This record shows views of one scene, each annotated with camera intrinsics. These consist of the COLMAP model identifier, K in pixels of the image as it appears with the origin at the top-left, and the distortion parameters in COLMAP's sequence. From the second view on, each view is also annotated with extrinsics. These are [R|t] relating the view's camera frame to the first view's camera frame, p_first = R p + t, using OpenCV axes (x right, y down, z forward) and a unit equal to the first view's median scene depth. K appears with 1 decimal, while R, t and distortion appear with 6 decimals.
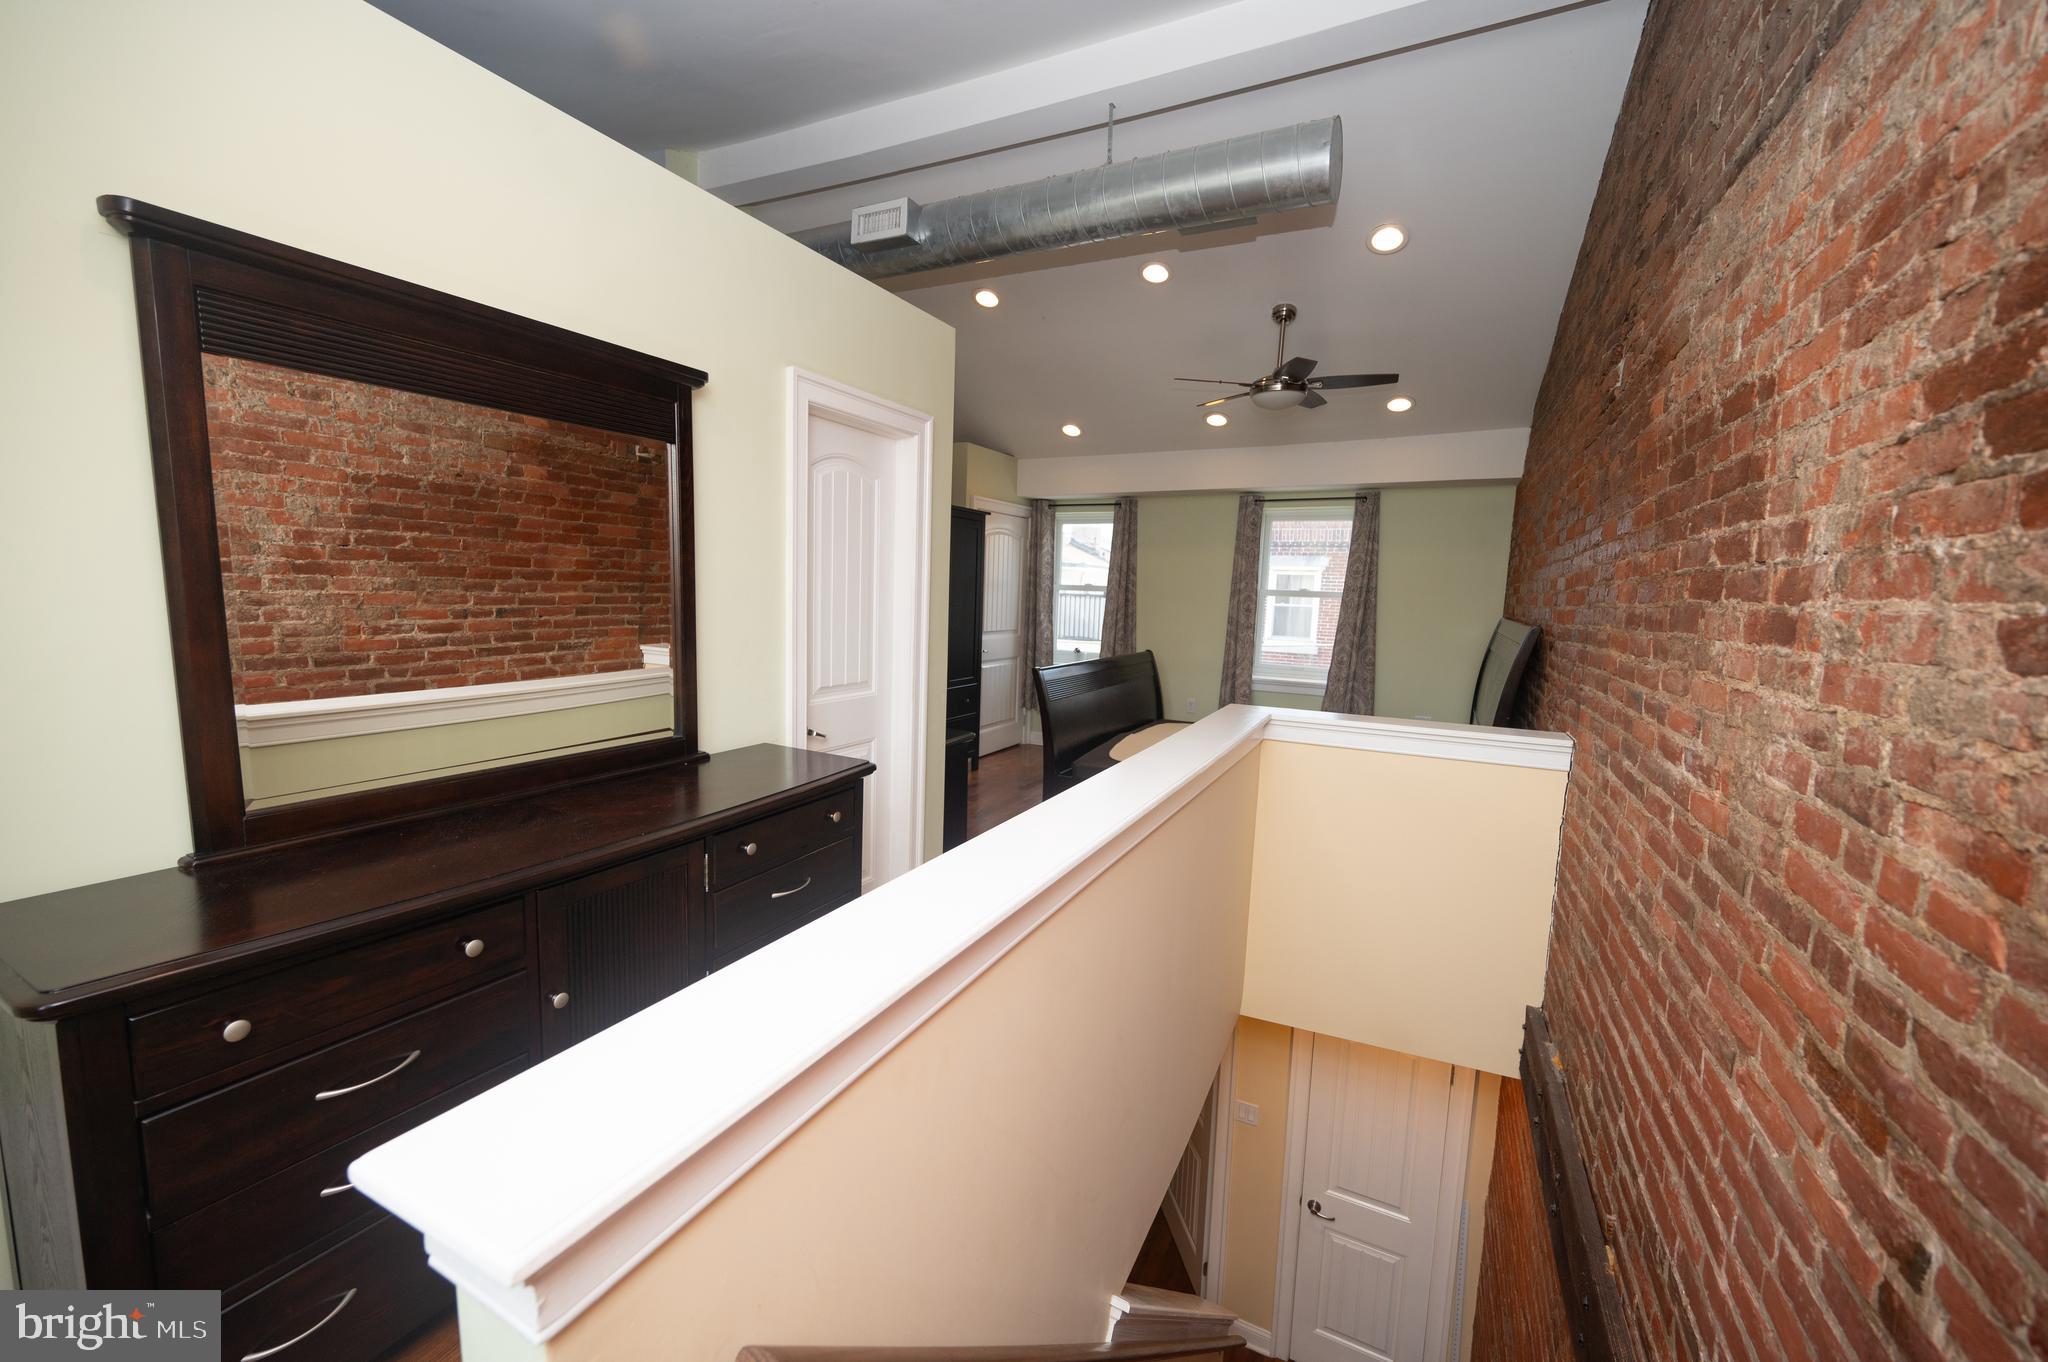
lens RADIAL K [[809.1, 0, 1020.1], [0, 809.1, 691.8], [0, 0, 1]] dist [-0.000059, -0.000139]
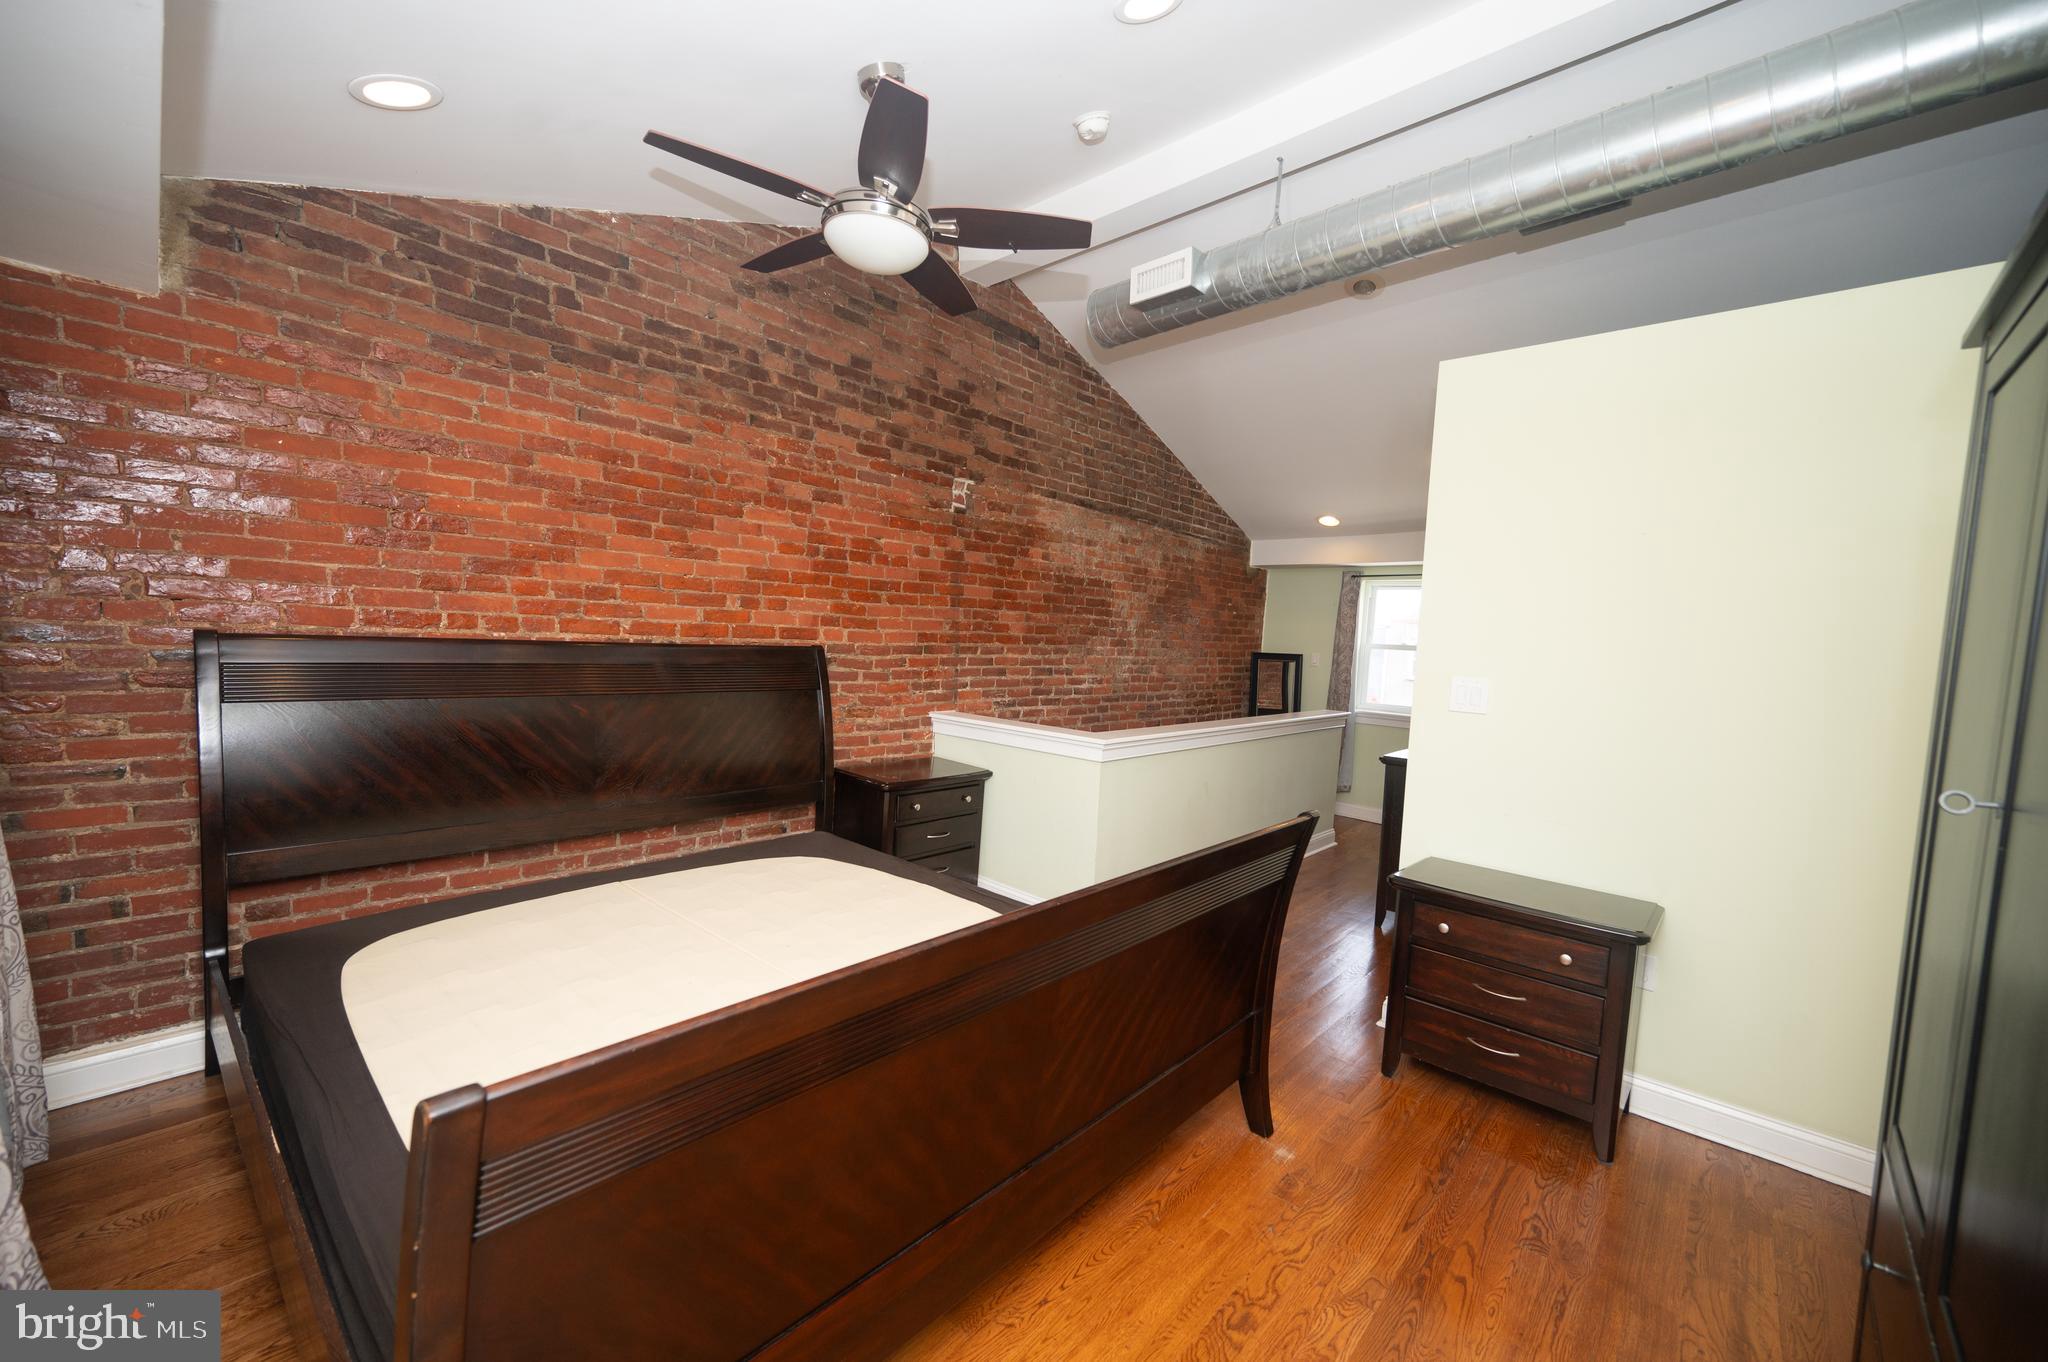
lens RADIAL K [[802.6, 0, 1026.5], [0, 802.6, 690.5], [0, 0, 1]] dist [-0.000245, -0.000484]
pose [[-0.963401, -0.098717, 0.249225, 0.060964], [-0.047835, 0.978110, 0.202517, -0.159042], [-0.263761, 0.183184, -0.947034, 1.227991]]
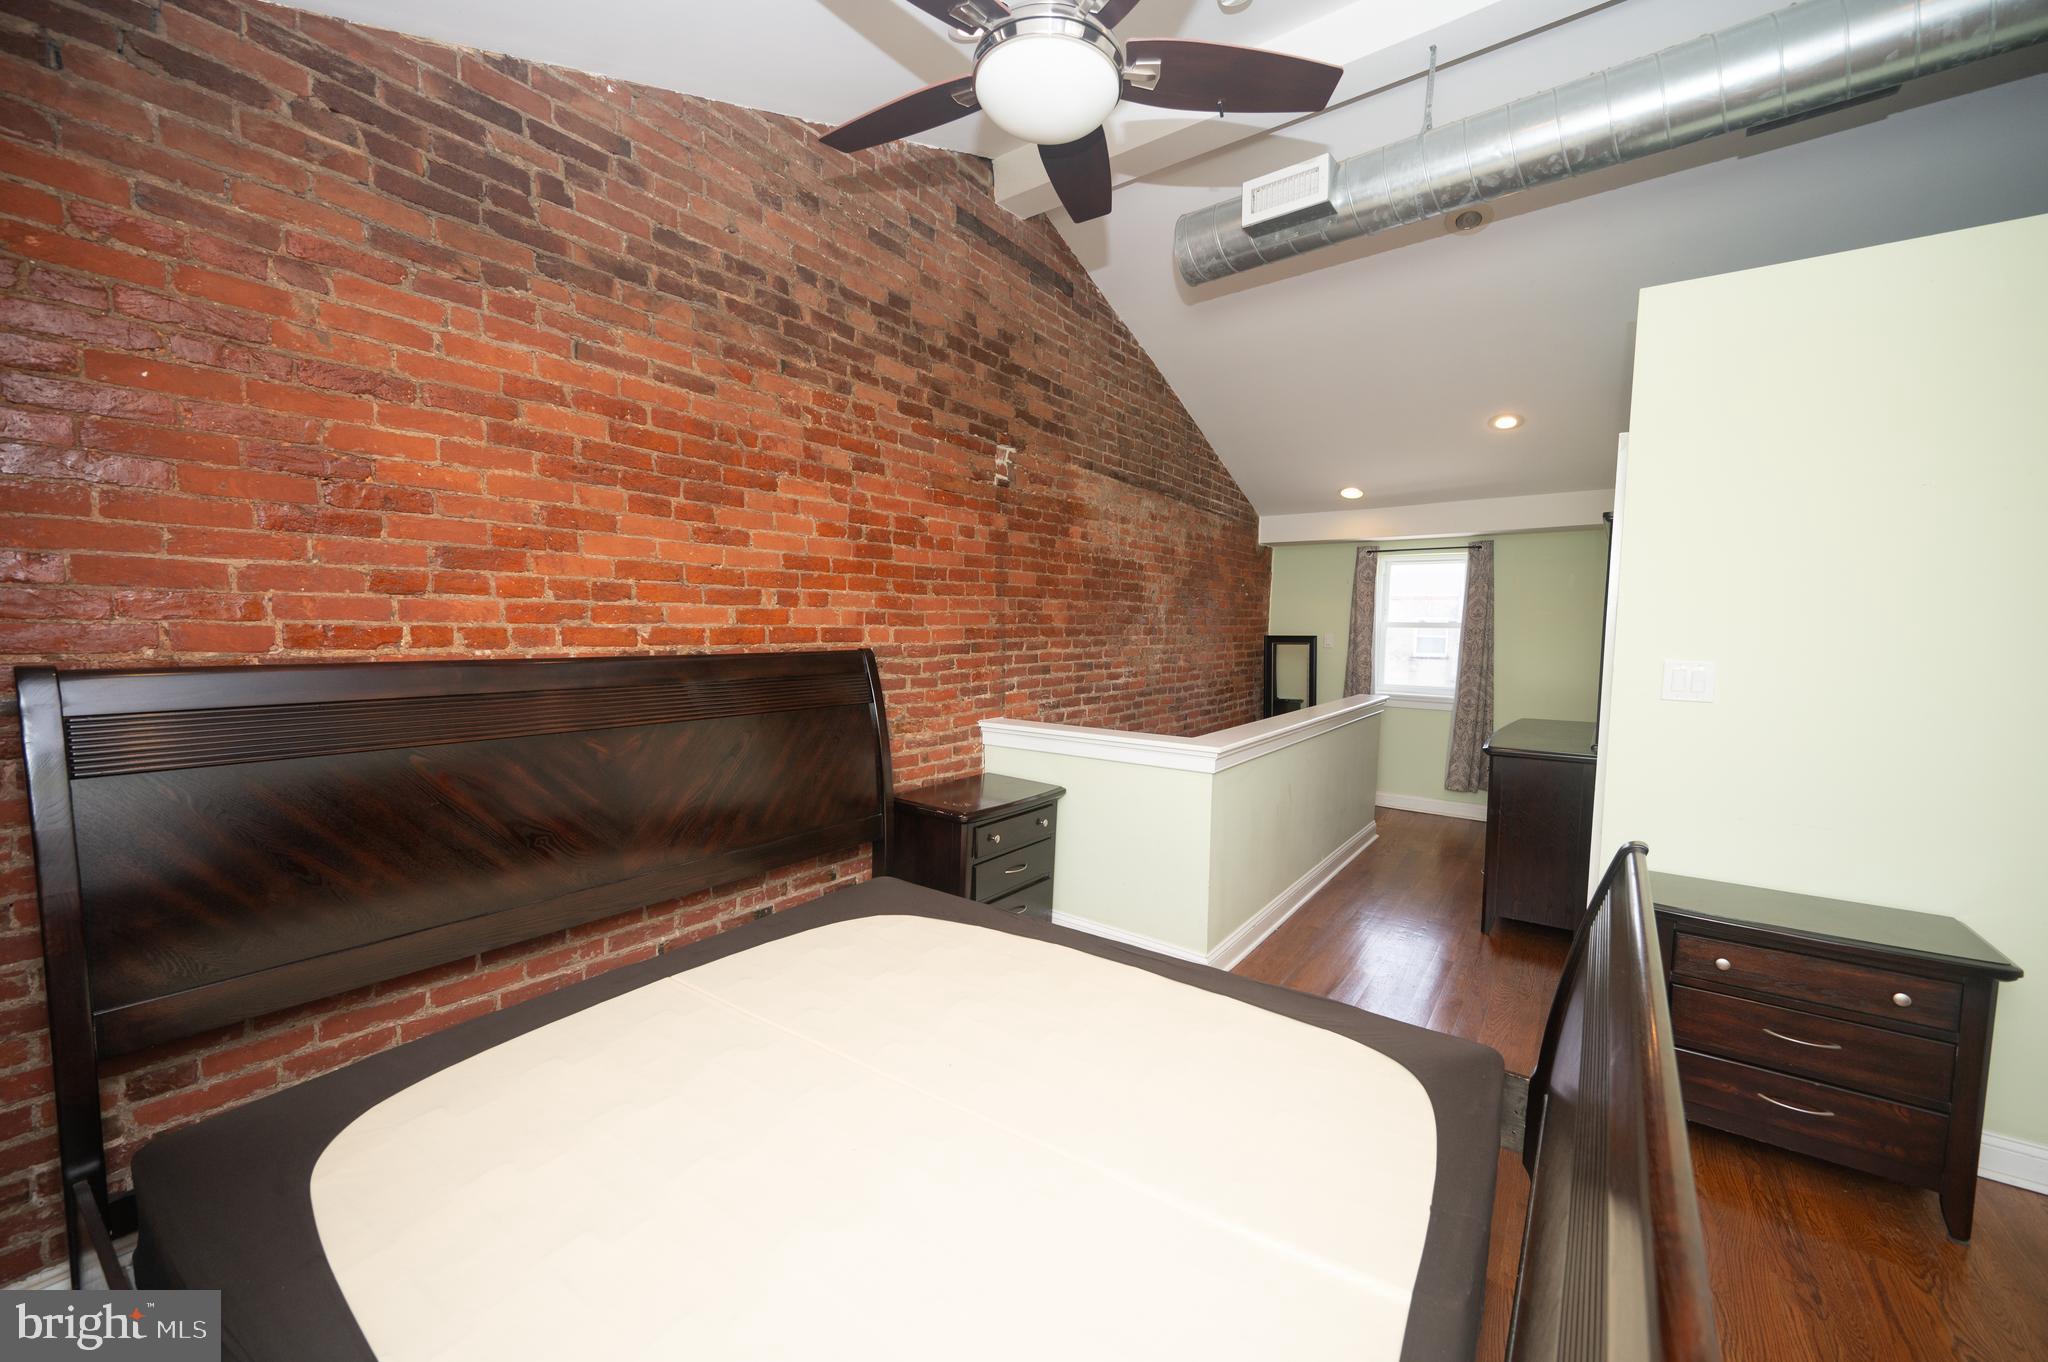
lens RADIAL K [[803.9, 0, 1022.7], [0, 803.9, 689.1], [0, 0, 1]] dist [-0.001077, 0.000608]
pose [[-0.987199, -0.060706, 0.147492, 0.212459], [-0.028408, 0.976871, 0.211932, -0.143820], [-0.156946, 0.205029, -0.966091, 1.149484]]
